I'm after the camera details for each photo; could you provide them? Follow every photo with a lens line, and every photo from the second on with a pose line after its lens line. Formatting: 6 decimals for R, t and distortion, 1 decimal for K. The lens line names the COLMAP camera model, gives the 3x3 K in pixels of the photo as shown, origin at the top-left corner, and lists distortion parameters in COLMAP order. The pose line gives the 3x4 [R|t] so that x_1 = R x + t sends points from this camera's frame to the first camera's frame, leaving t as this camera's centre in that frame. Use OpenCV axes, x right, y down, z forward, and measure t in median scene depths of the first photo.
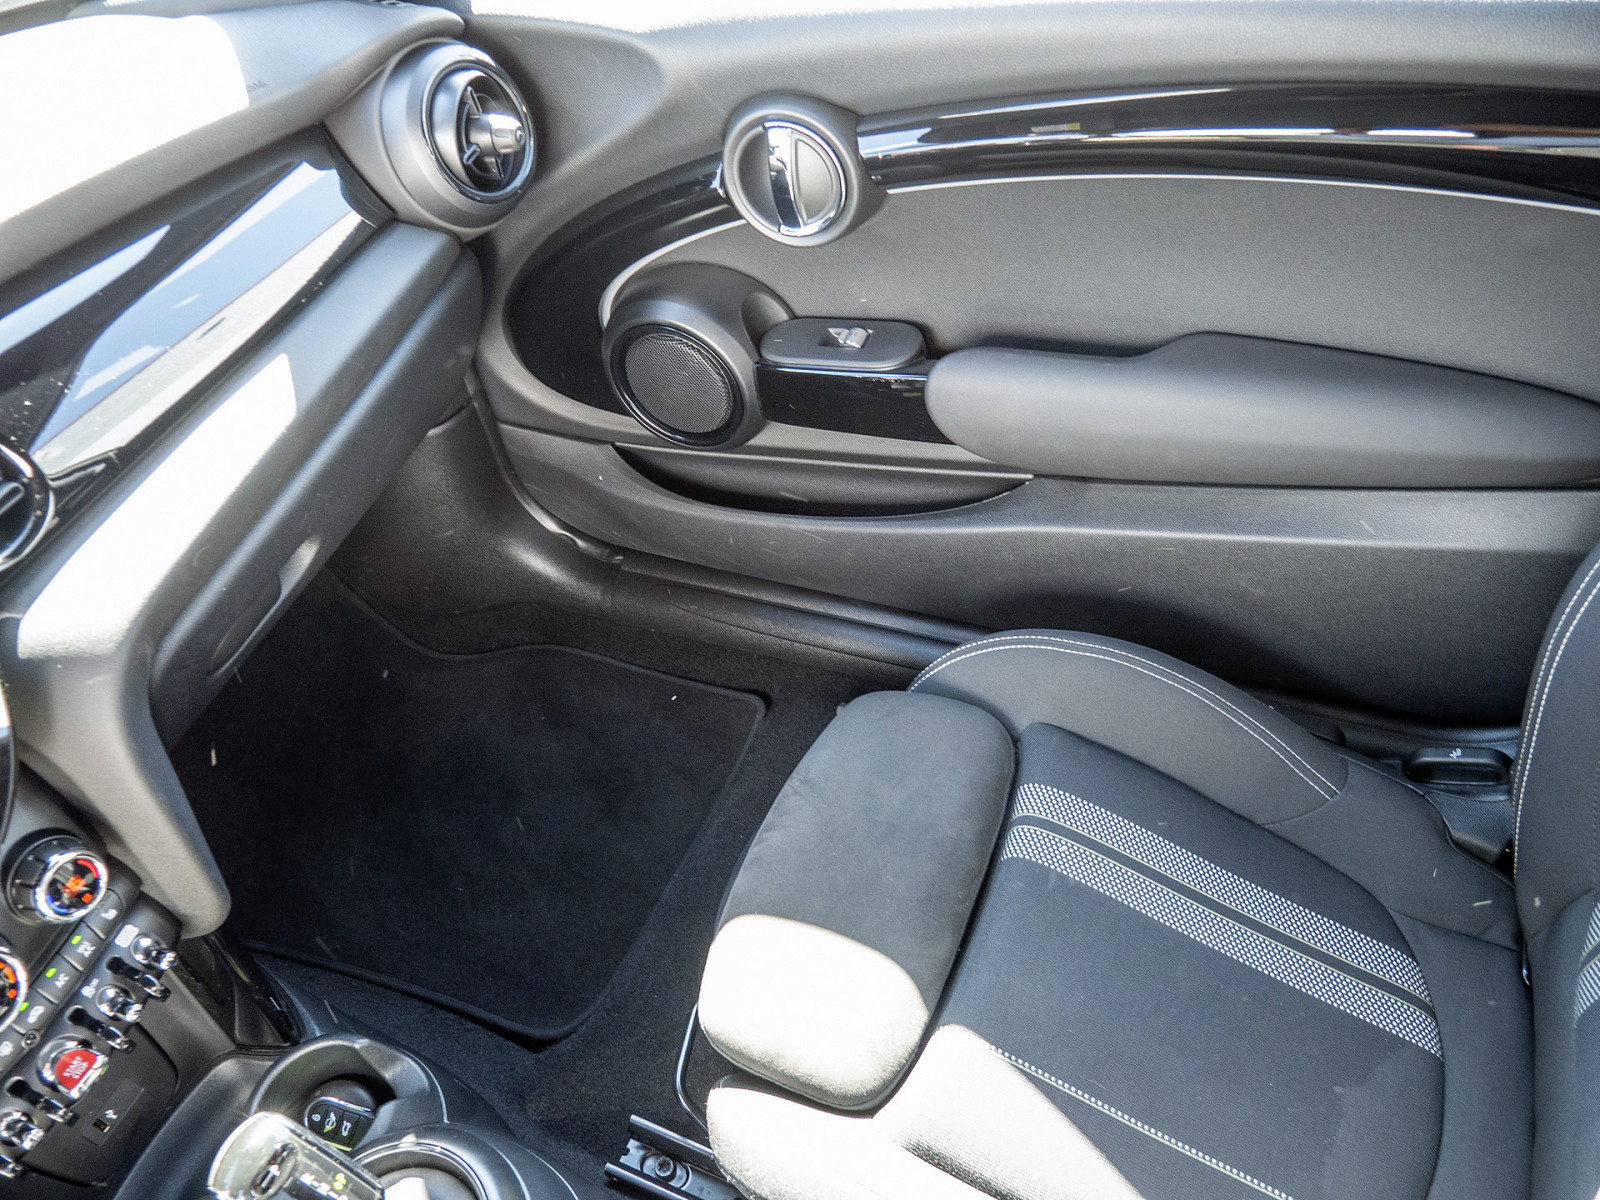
lens RADIAL K [[1175.8, 0, 807.7], [0, 1175.8, 593.5], [0, 0, 1]] dist [-0.047351, -0.000142]
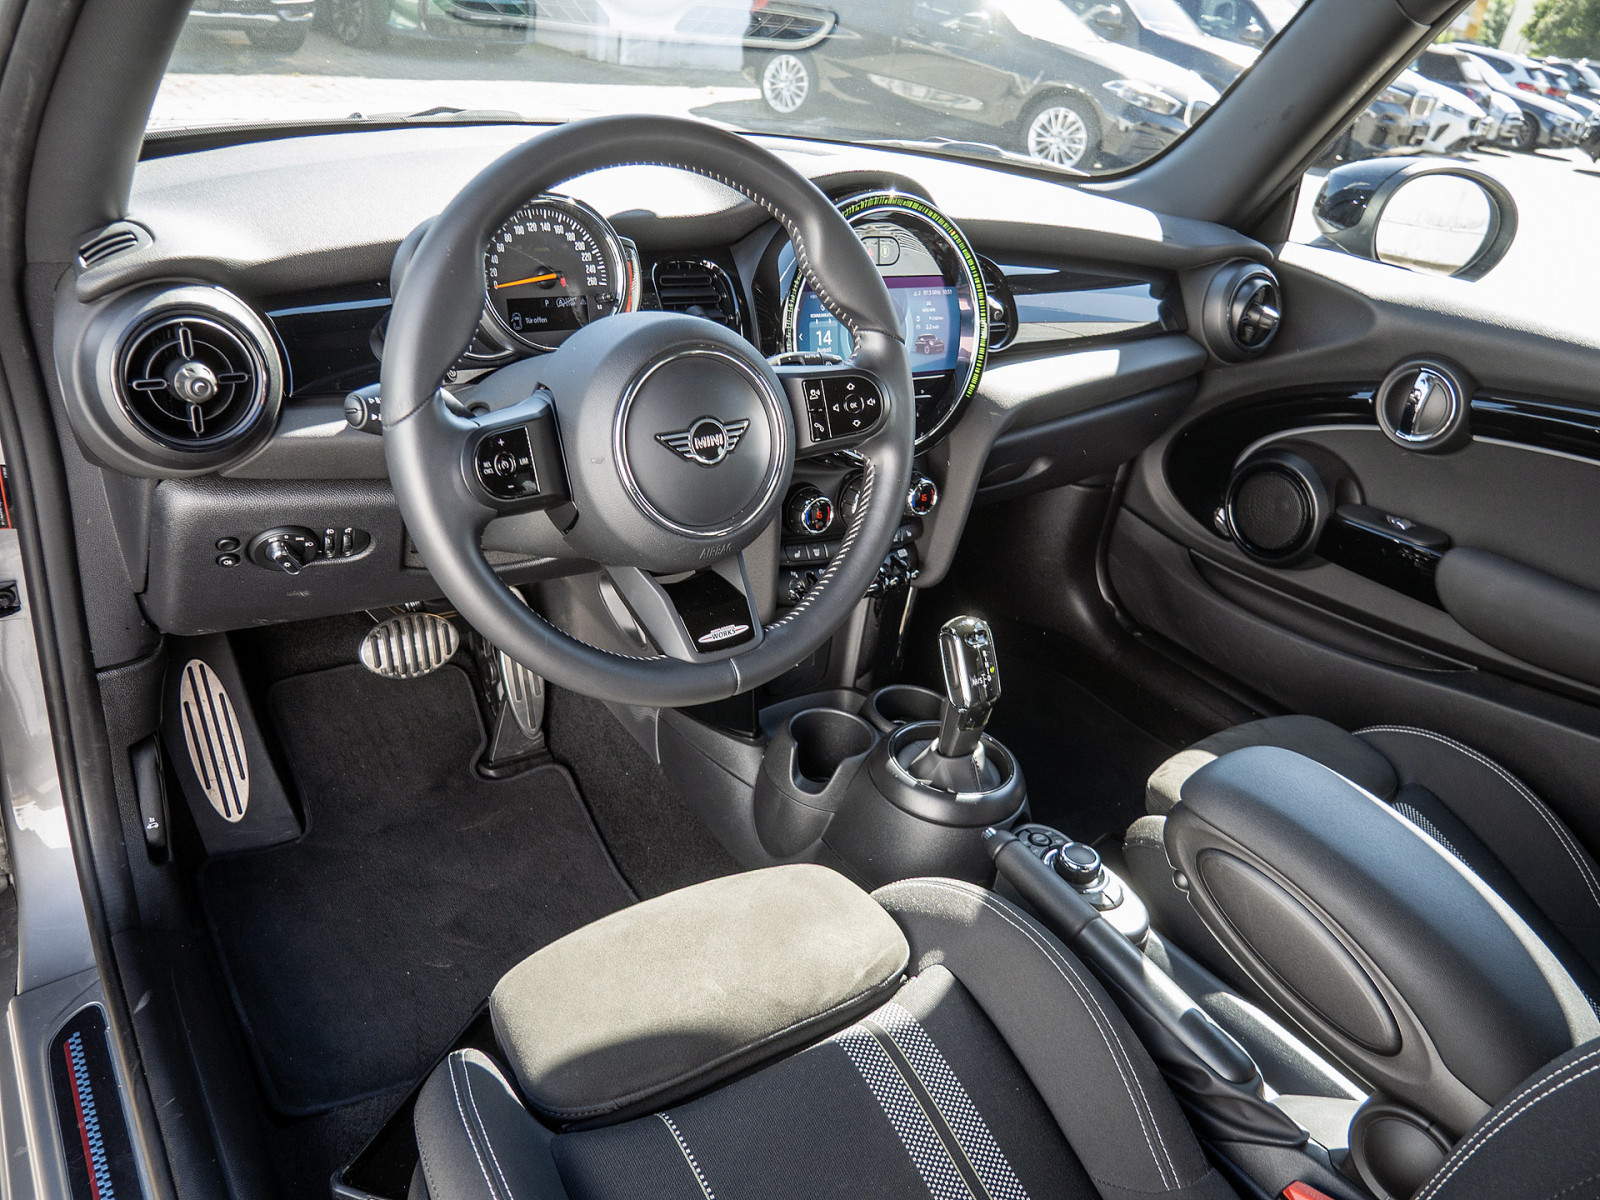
lens RADIAL K [[1175.8, 0, 808.9], [0, 1175.8, 602.9], [0, 0, 1]] dist [-0.047351, -0.000142]
pose [[0.820711, 0.457077, -0.342803, -0.033969], [-0.538261, 0.819758, -0.195634, 0.644421], [0.191596, 0.345076, 0.918811, -0.559963]]
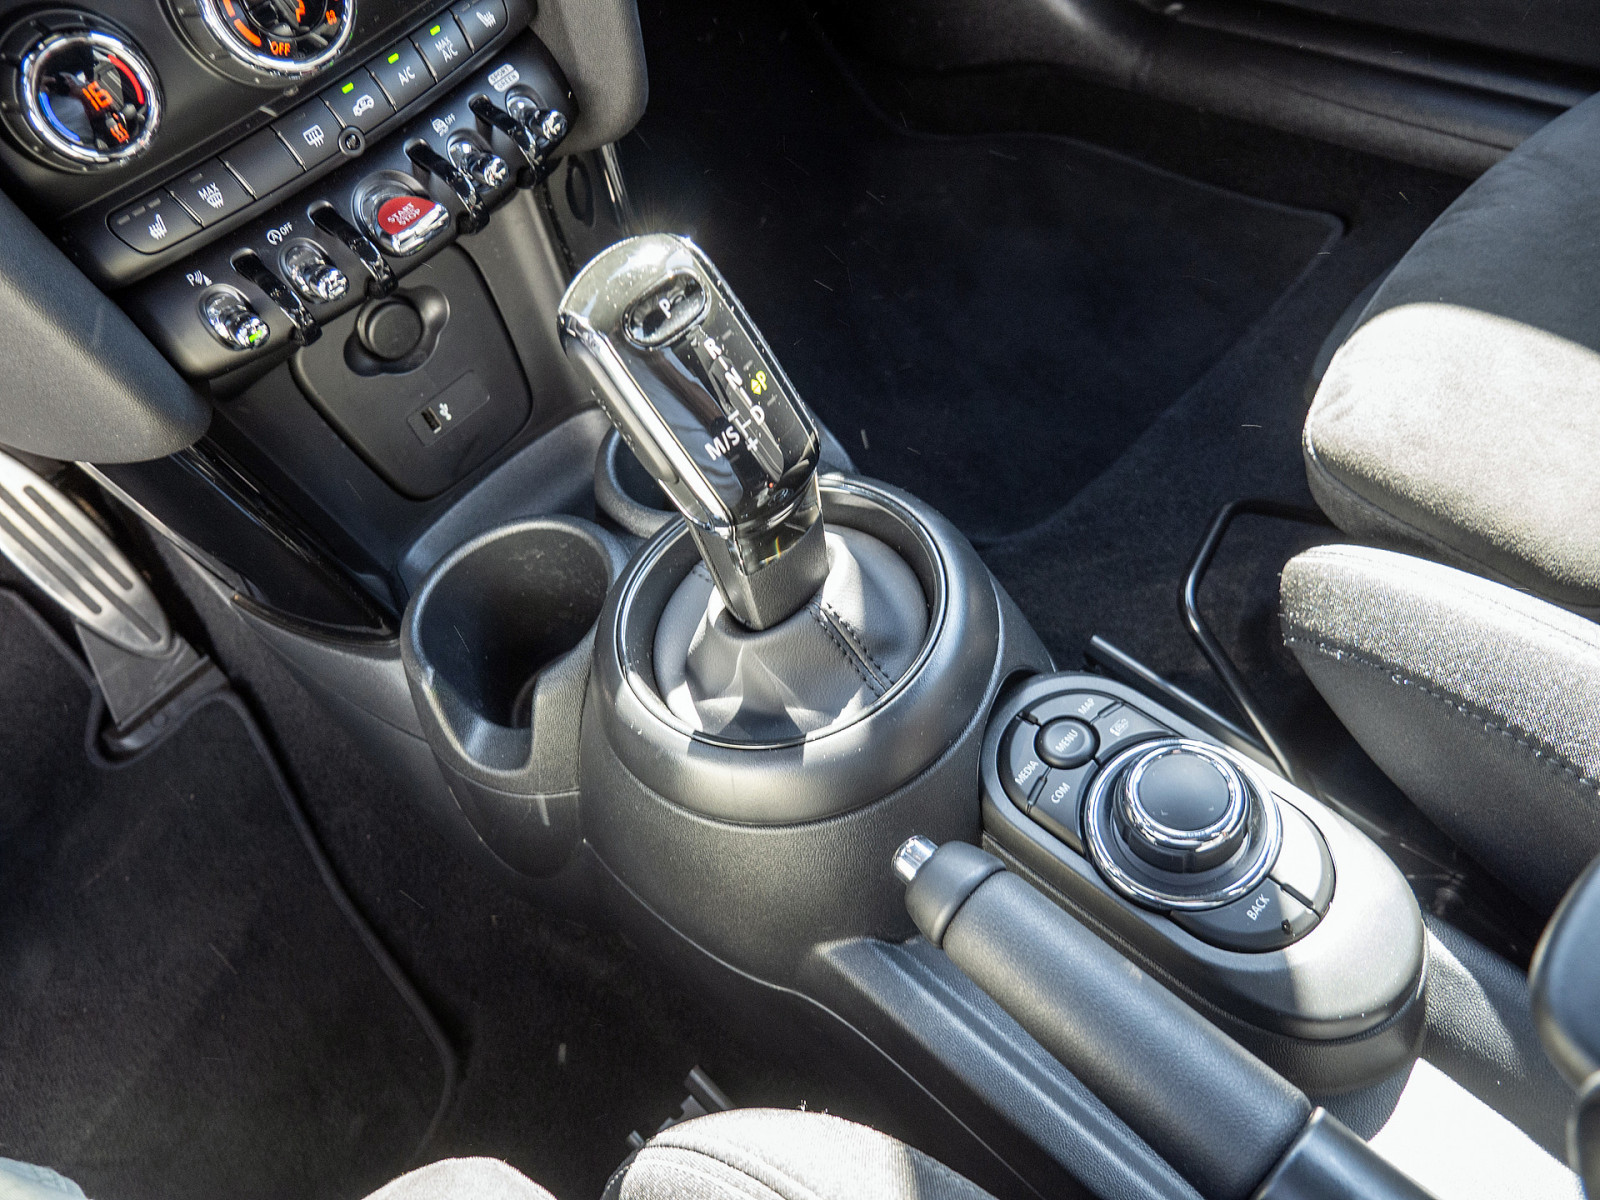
lens RADIAL K [[1175.8, 0, 806.7], [0, 1175.8, 594.9], [0, 0, 1]] dist [-0.047351, -0.000142]
pose [[0.929299, 0.254532, -0.267613, -0.136052], [-0.200929, 0.956408, 0.211923, 0.326516], [0.309888, -0.143169, 0.939932, 0.300437]]
